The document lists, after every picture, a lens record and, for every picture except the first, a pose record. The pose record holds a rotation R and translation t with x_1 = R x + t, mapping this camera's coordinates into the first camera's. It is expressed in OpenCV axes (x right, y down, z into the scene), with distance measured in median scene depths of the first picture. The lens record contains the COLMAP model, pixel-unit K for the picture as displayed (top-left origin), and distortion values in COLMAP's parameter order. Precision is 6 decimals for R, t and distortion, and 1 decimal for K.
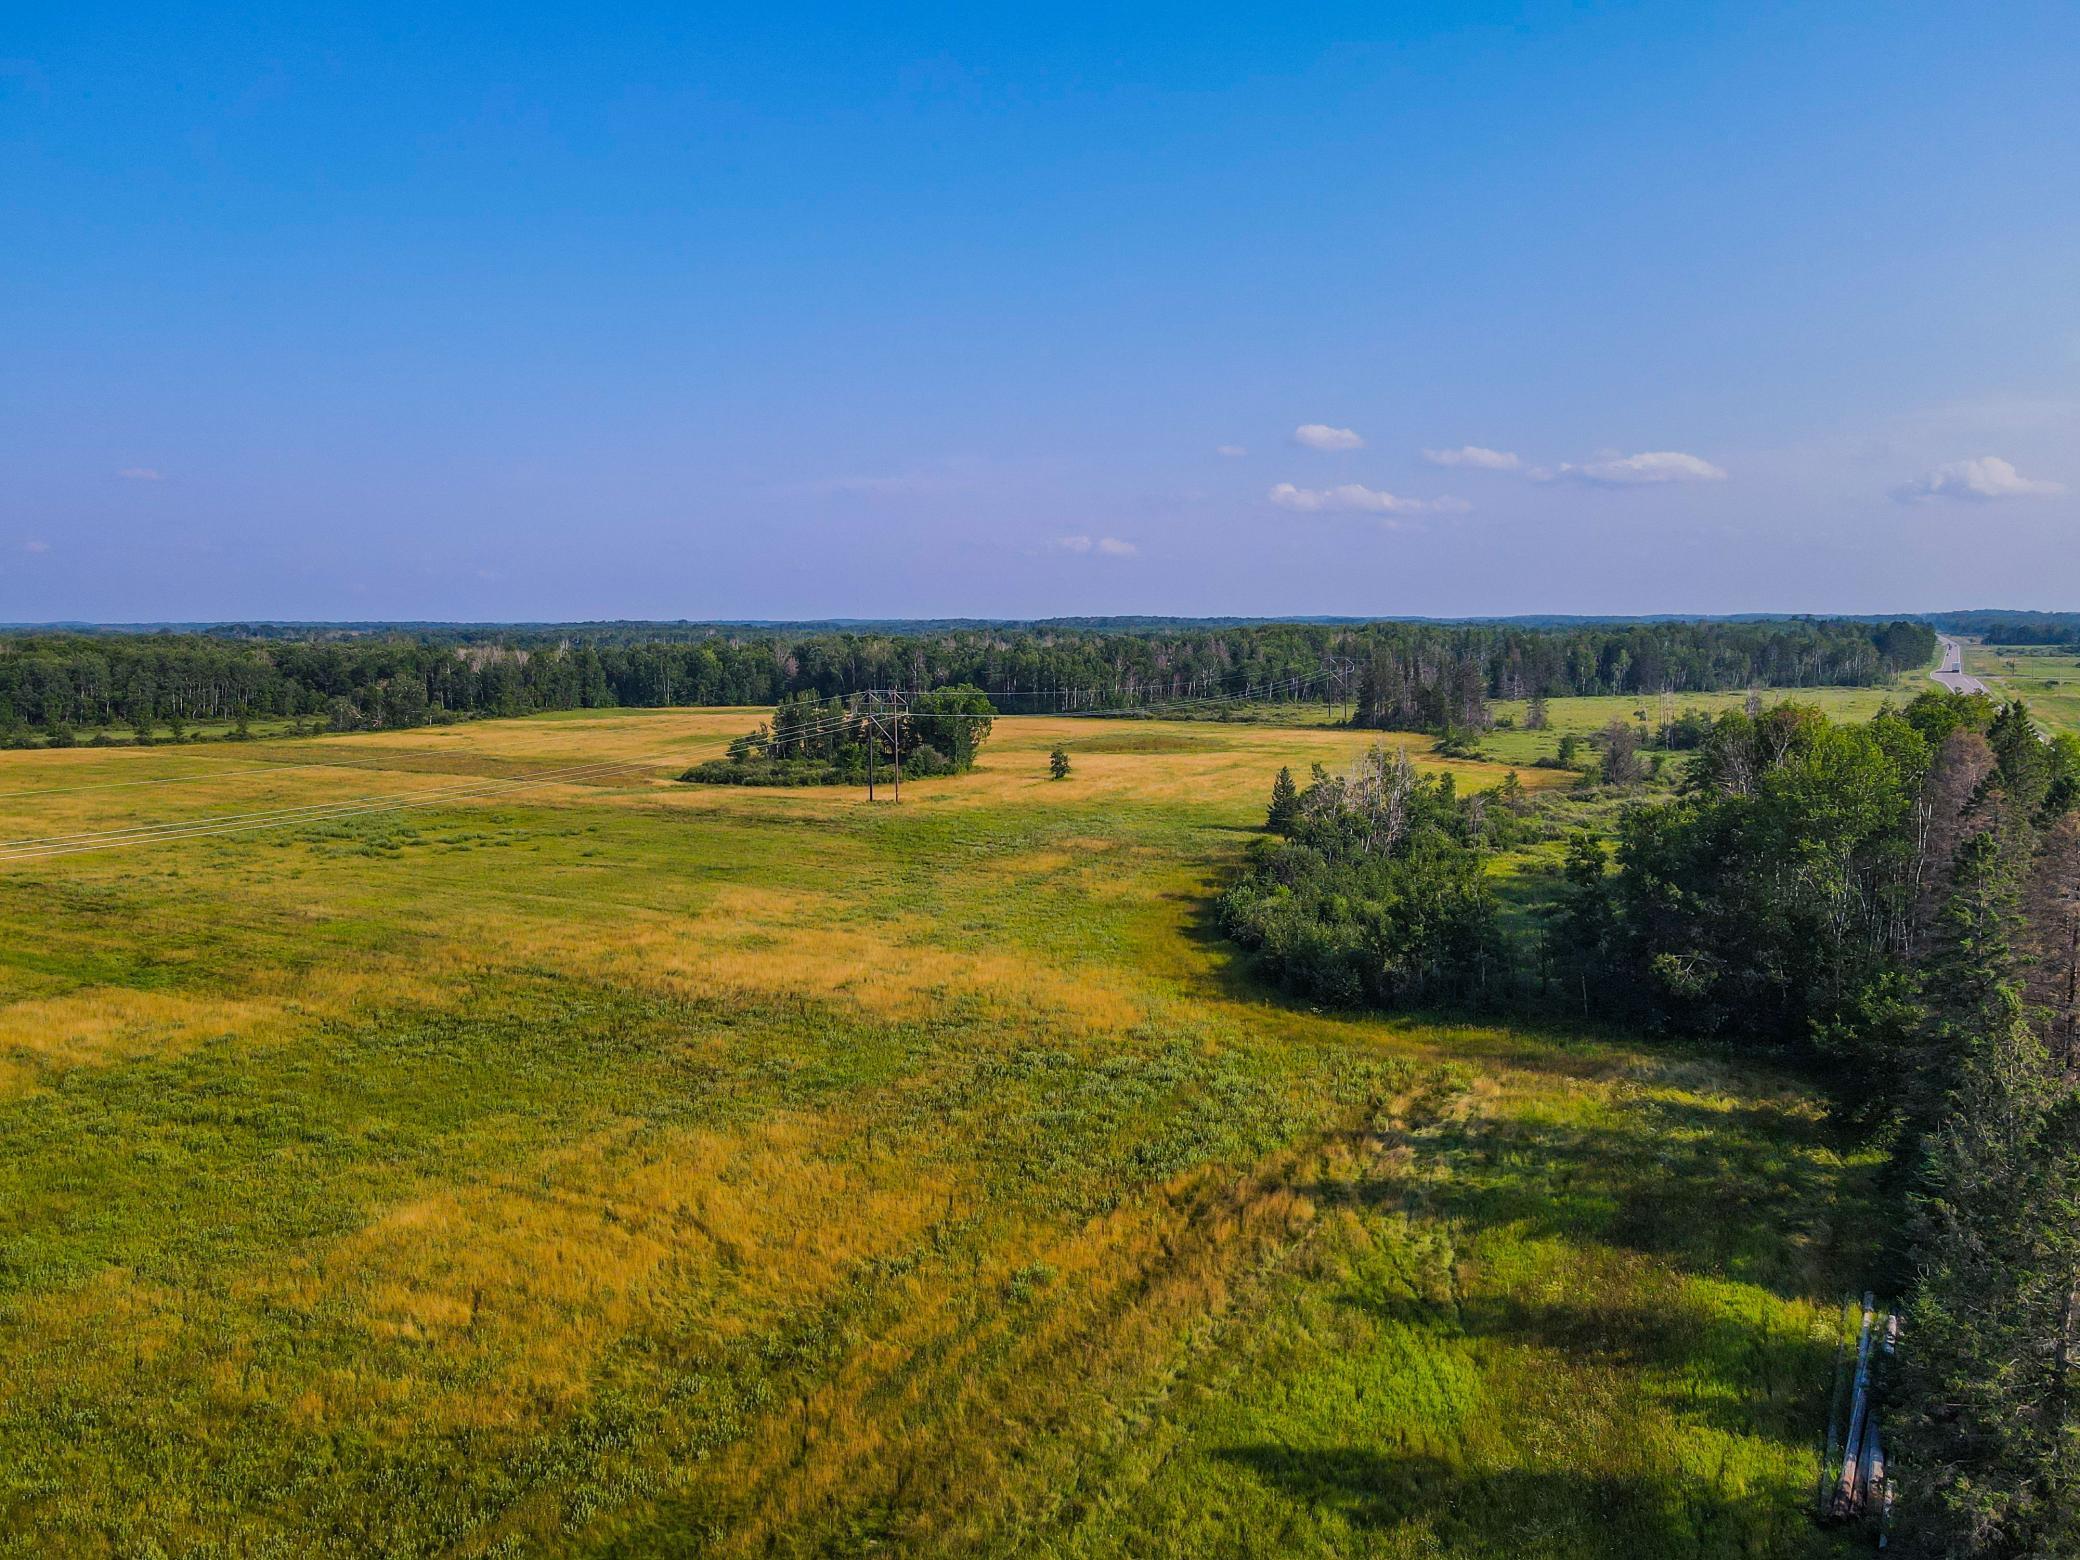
lens RADIAL K [[1554.8, 0, 1046.0], [0, 1554.8, 770.7], [0, 0, 1]] dist [0.022718, 0.003811]
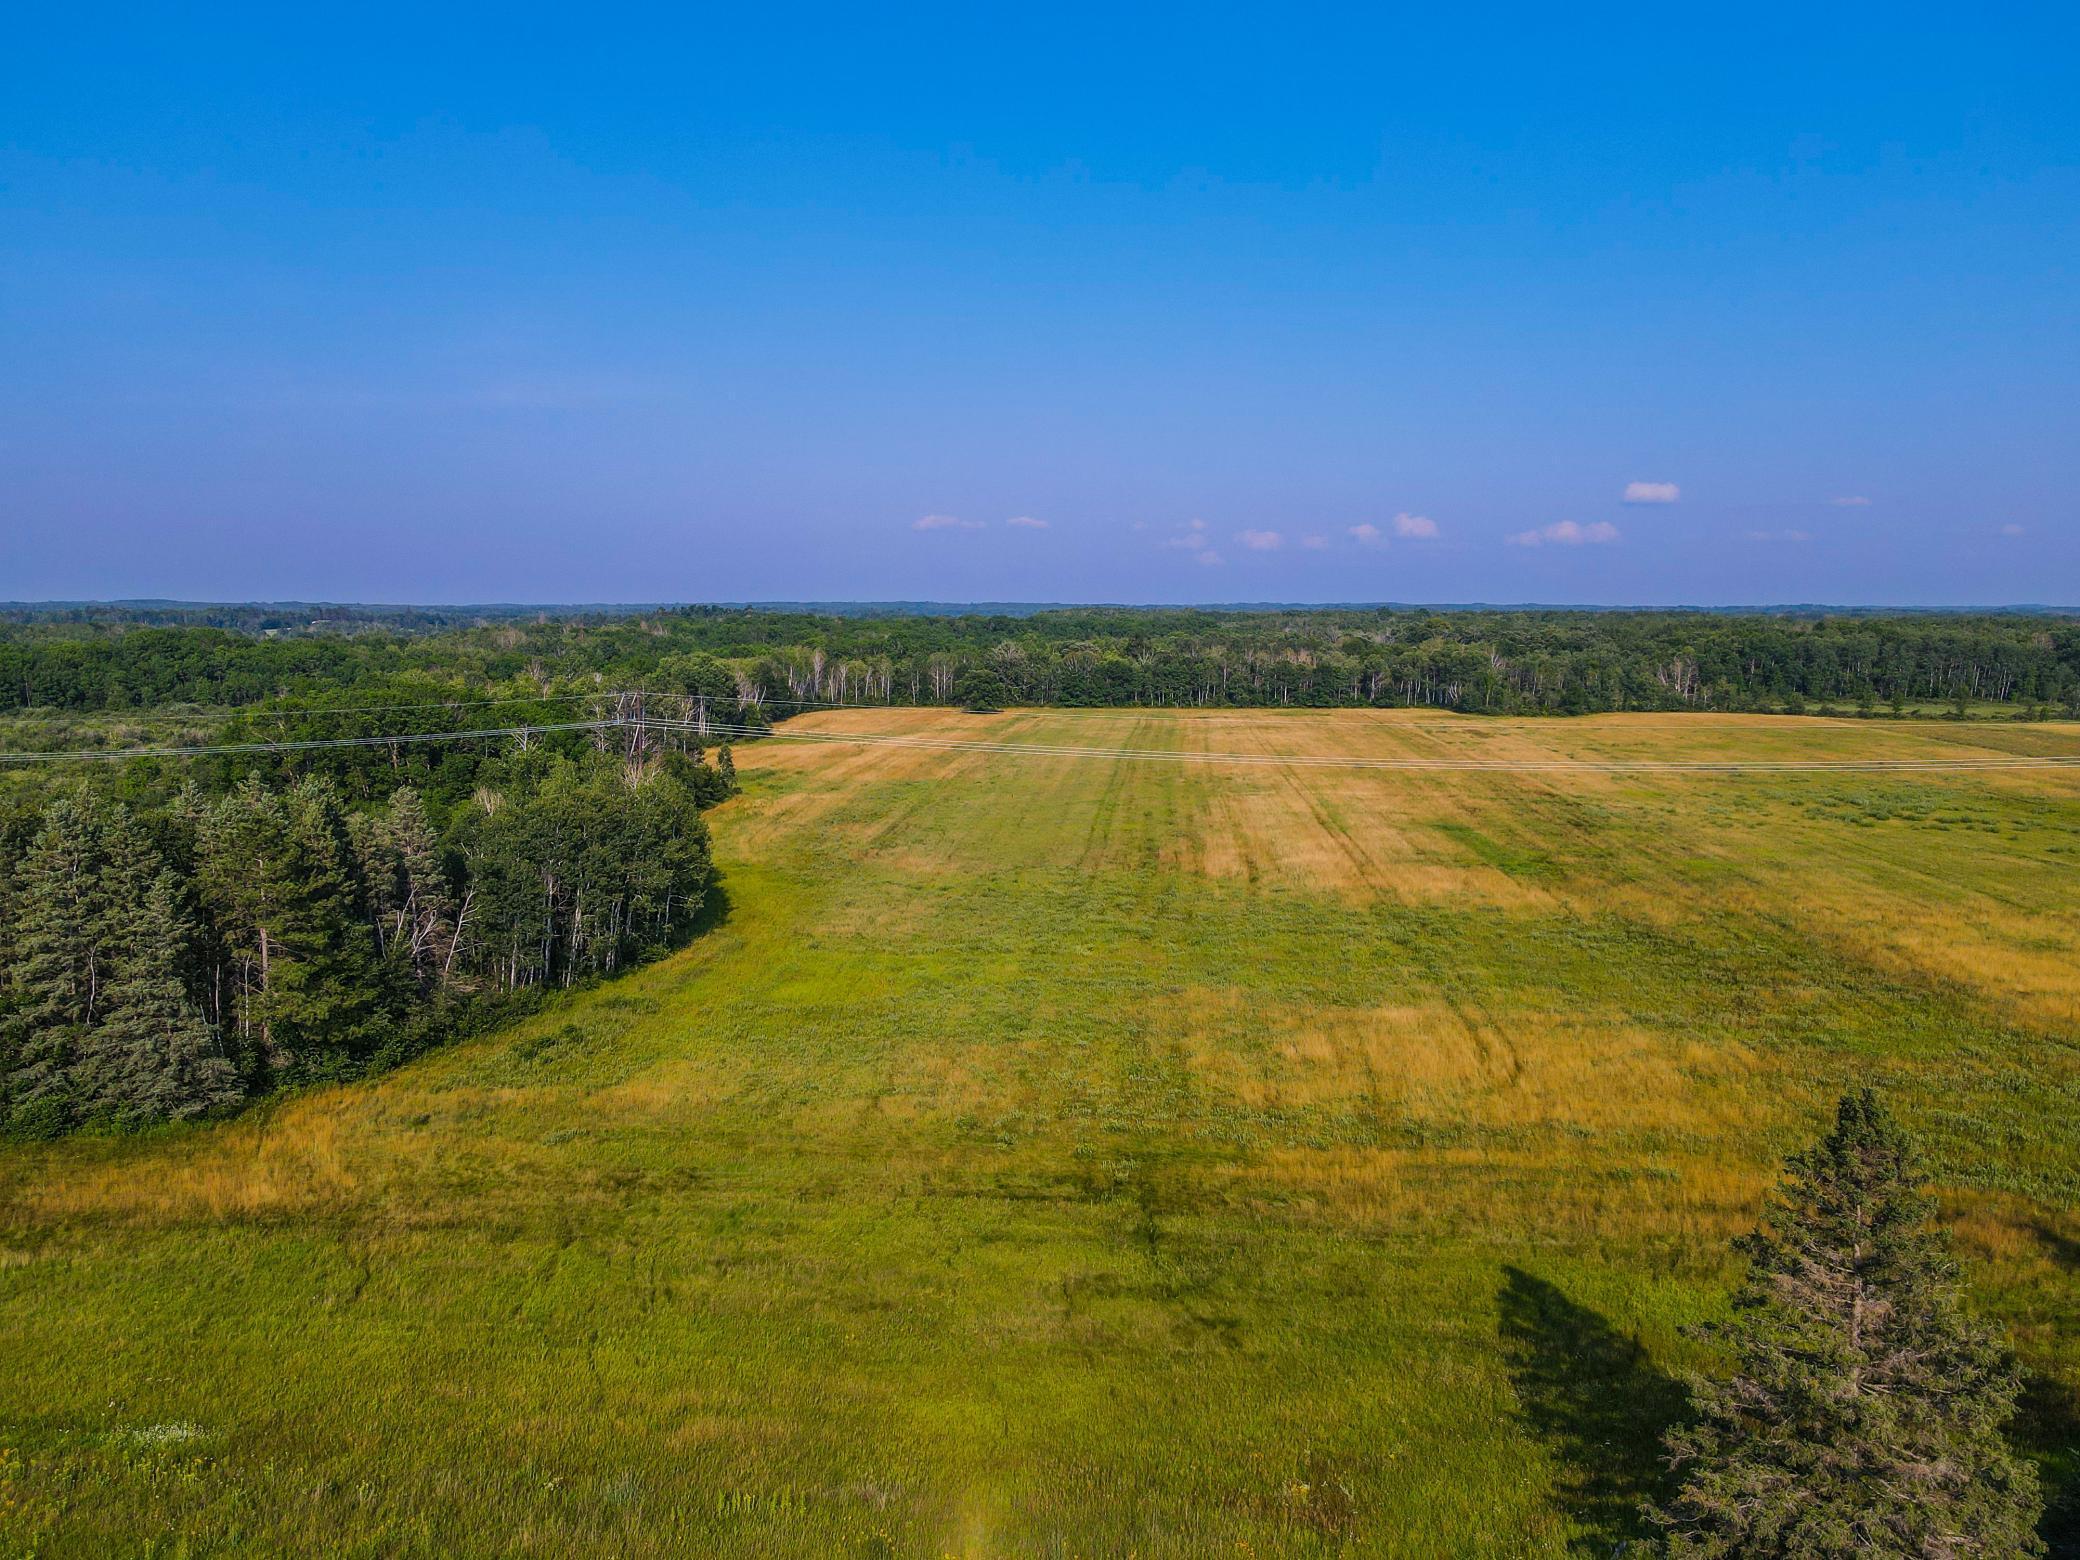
lens RADIAL K [[1554.8, 0, 1025.7], [0, 1554.8, 776.9], [0, 0, 1]] dist [0.022718, 0.003811]
pose [[0.420973, 0.103498, -0.901149, 0.149125], [-0.090125, 0.993326, 0.071982, -0.001544], [0.902585, 0.050913, 0.427491, 0.013517]]
